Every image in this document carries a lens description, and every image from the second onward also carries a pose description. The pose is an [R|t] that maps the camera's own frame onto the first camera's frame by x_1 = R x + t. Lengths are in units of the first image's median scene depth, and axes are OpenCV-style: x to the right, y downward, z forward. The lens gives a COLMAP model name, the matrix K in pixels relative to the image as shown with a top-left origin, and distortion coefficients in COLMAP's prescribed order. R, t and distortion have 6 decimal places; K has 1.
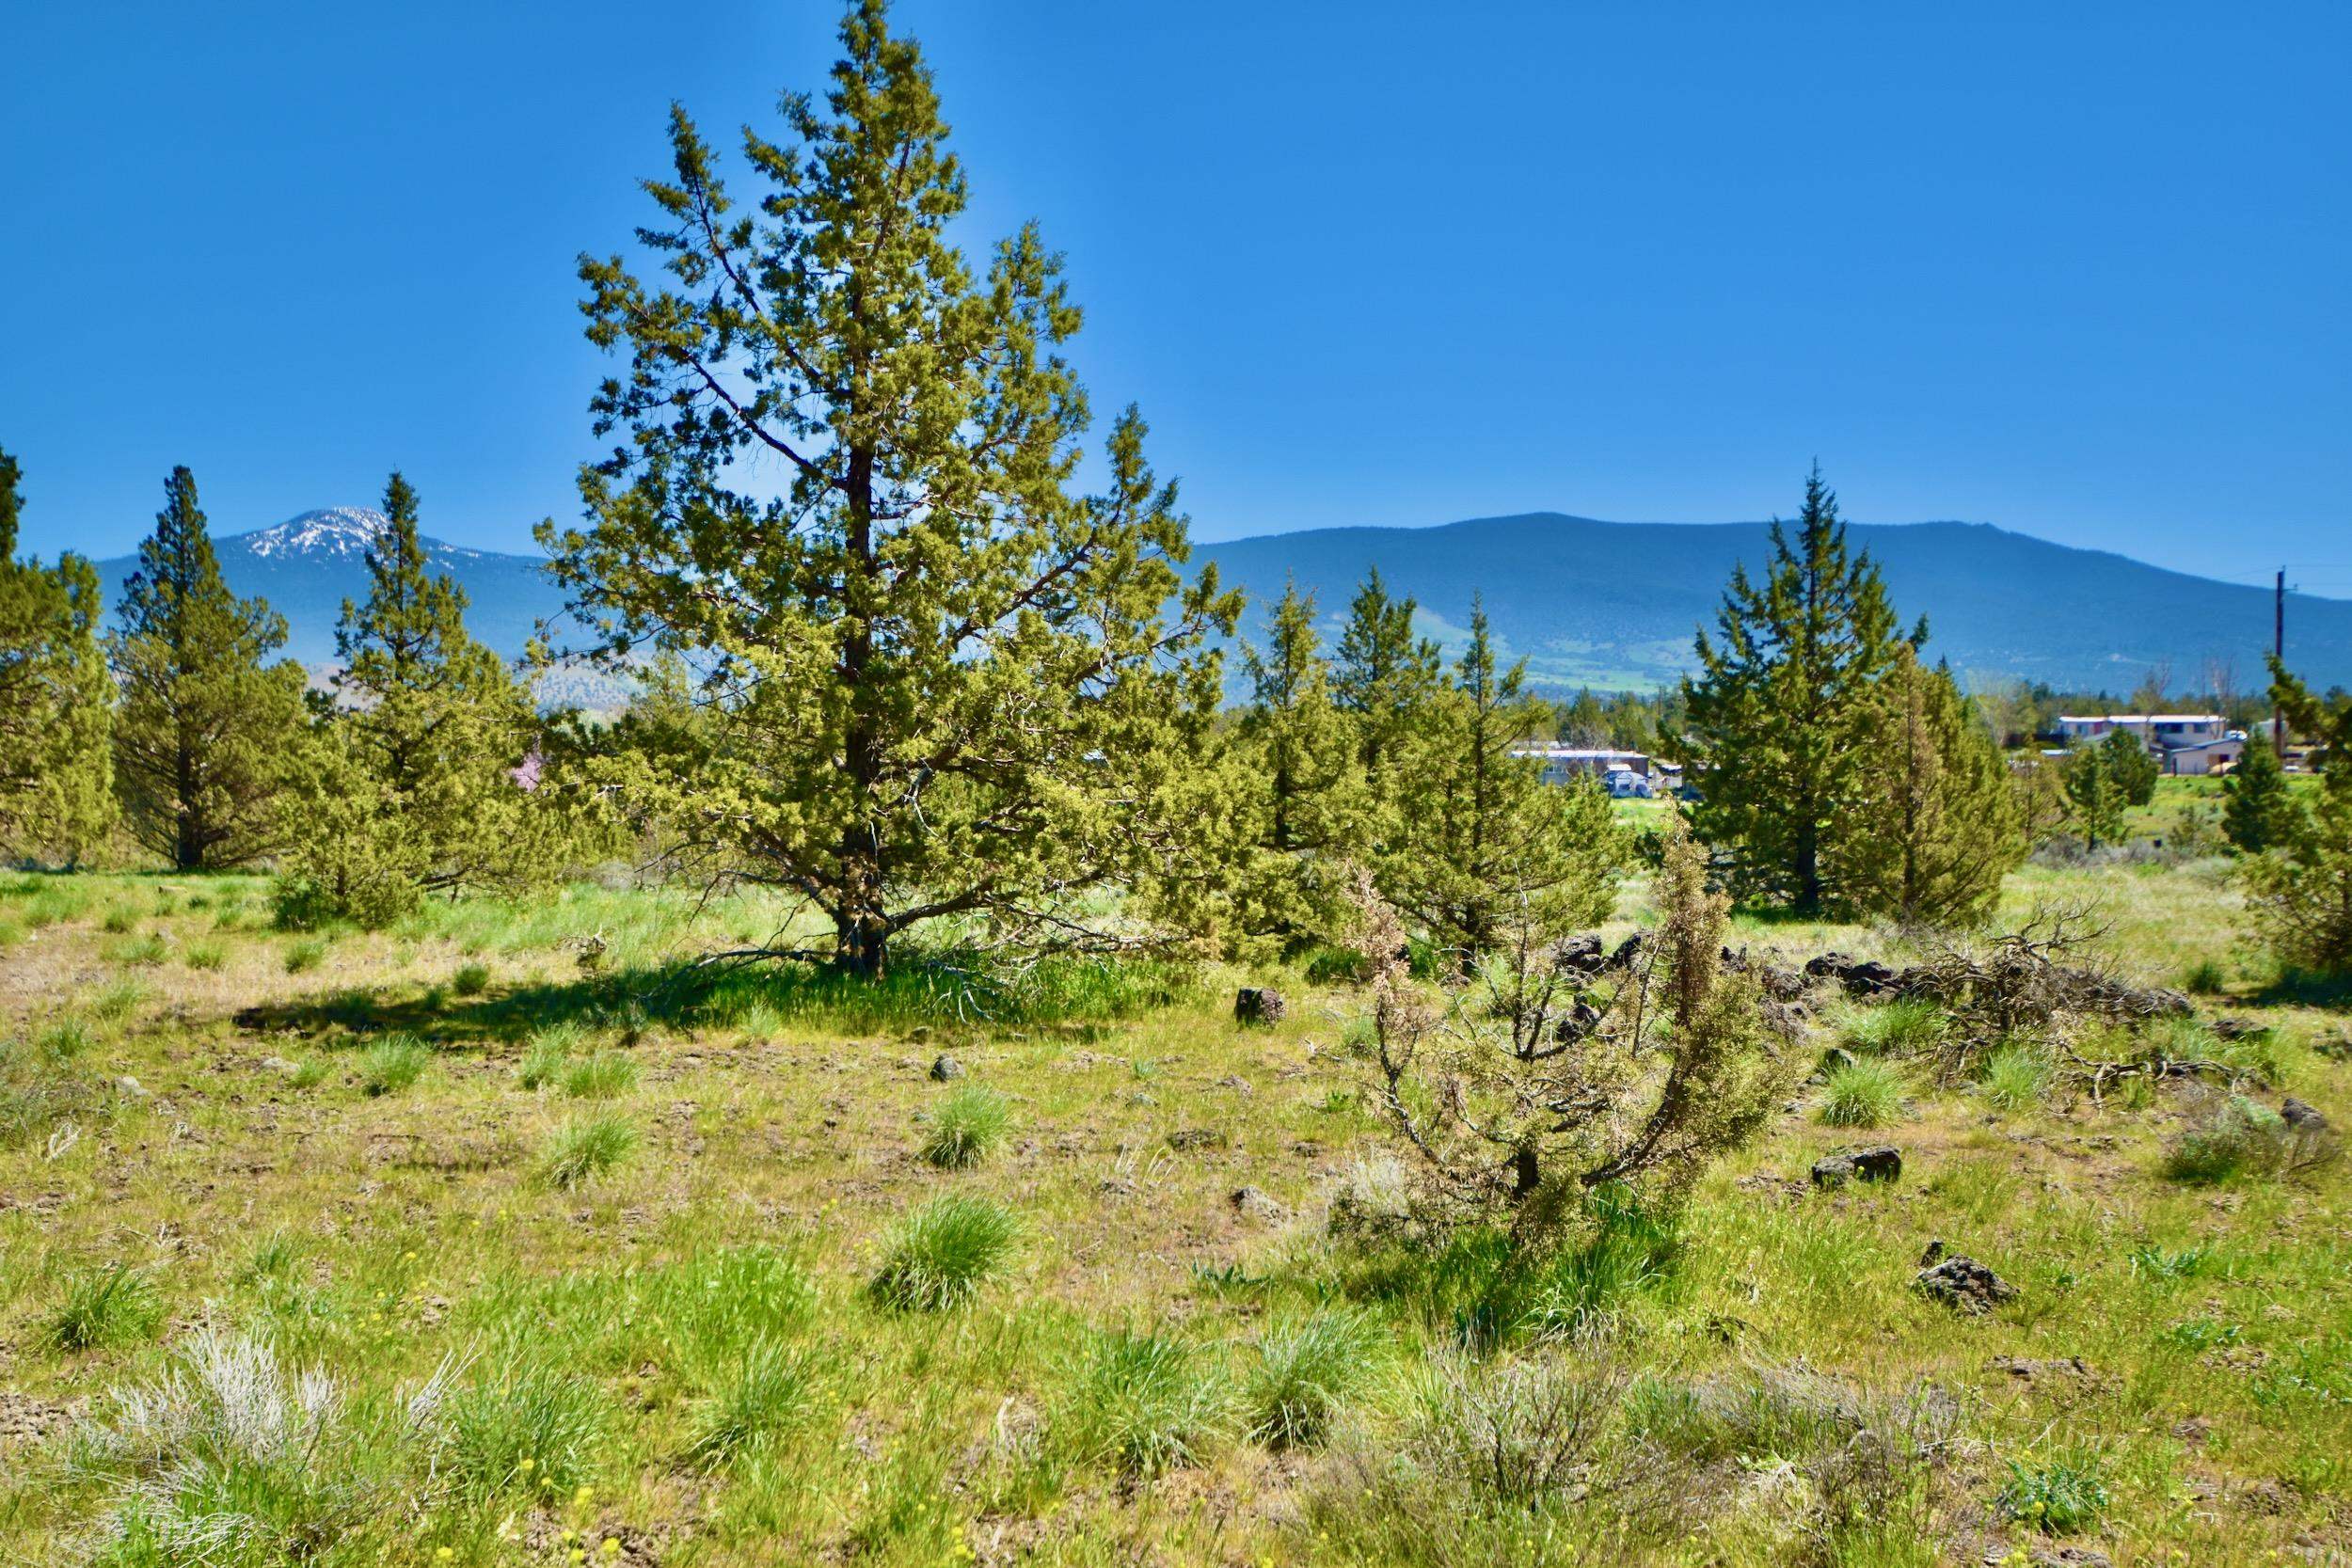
lens RADIAL K [[2340.5, 0, 1140.1], [0, 2340.5, 790.2], [0, 0, 1]] dist [0.036306, 0.000000]
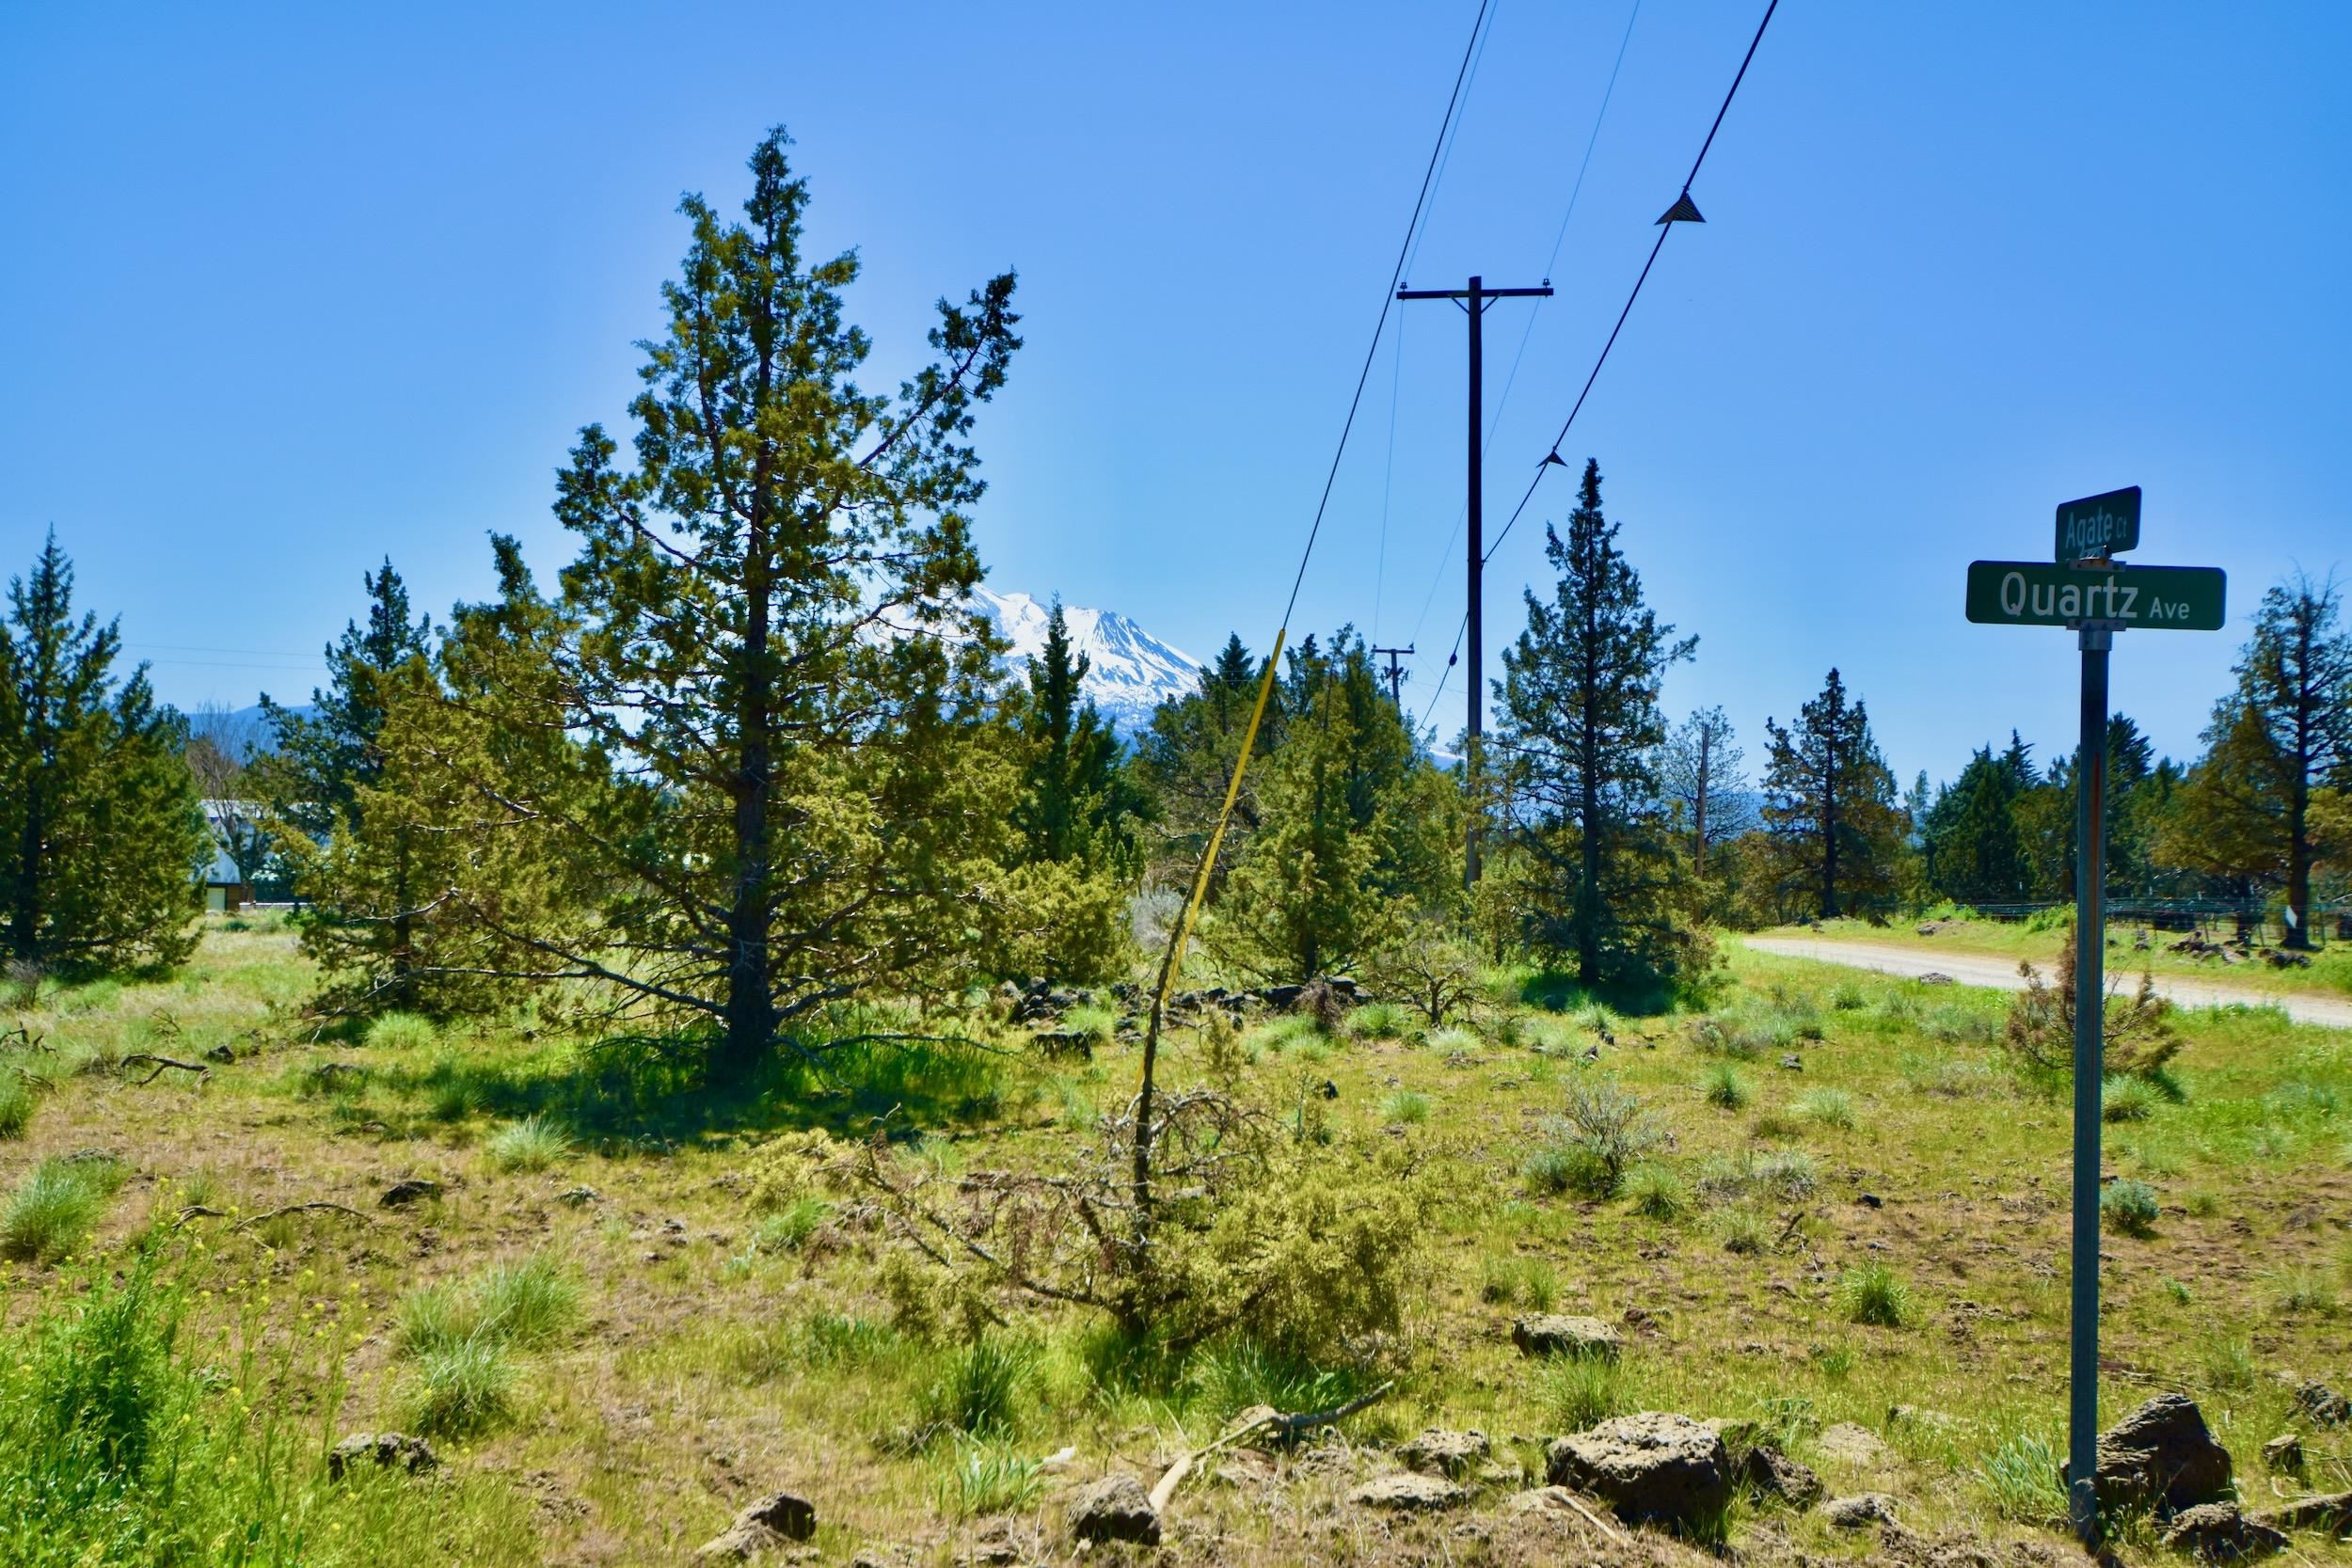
lens RADIAL K [[2340.5, 0, 1161.5], [0, 2340.5, 784.7], [0, 0, 1]] dist [0.036306, 0.000000]
pose [[0.280316, 0.027218, 0.959522, -1.091266], [-0.013458, 0.999611, -0.024424, -0.022622], [-0.959813, -0.006067, 0.280574, 0.514057]]
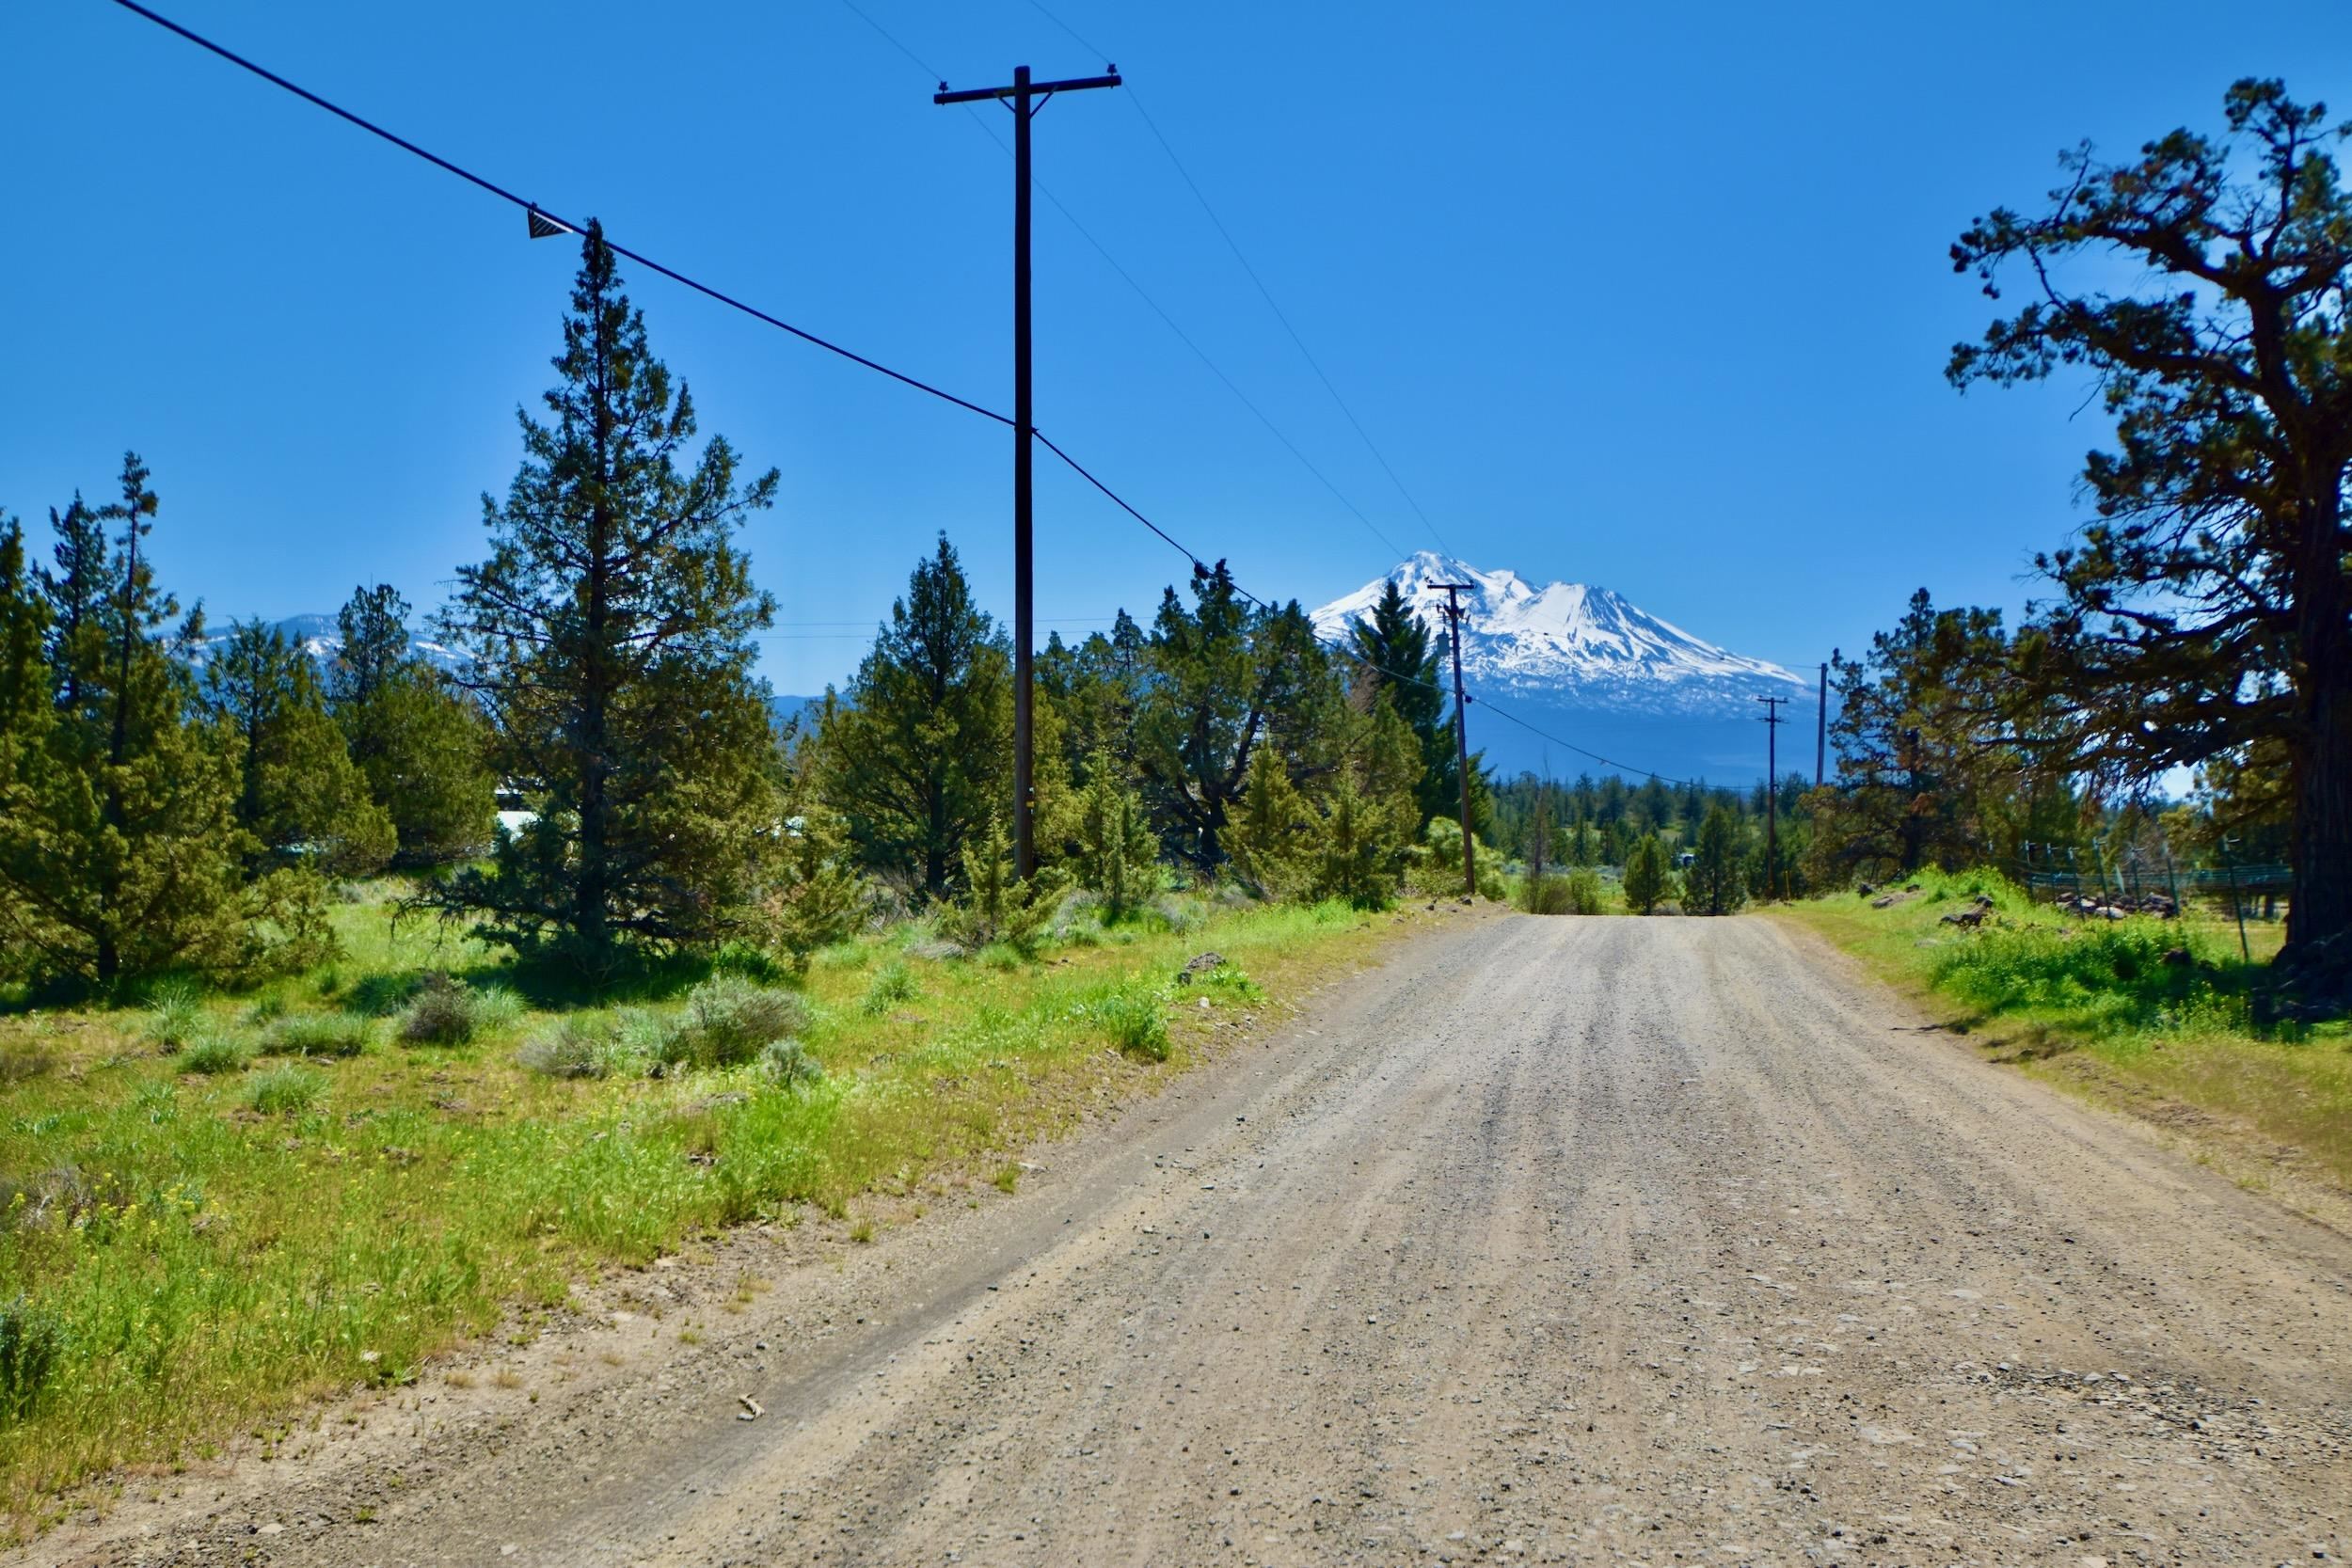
lens RADIAL K [[2340.5, 0, 1150.5], [0, 2340.5, 787.4], [0, 0, 1]] dist [0.036306, 0.000000]
pose [[0.471955, 0.014560, 0.881503, -0.253528], [-0.008207, 0.999893, -0.012122, -0.002081], [-0.881585, -0.001514, 0.472024, -0.156624]]
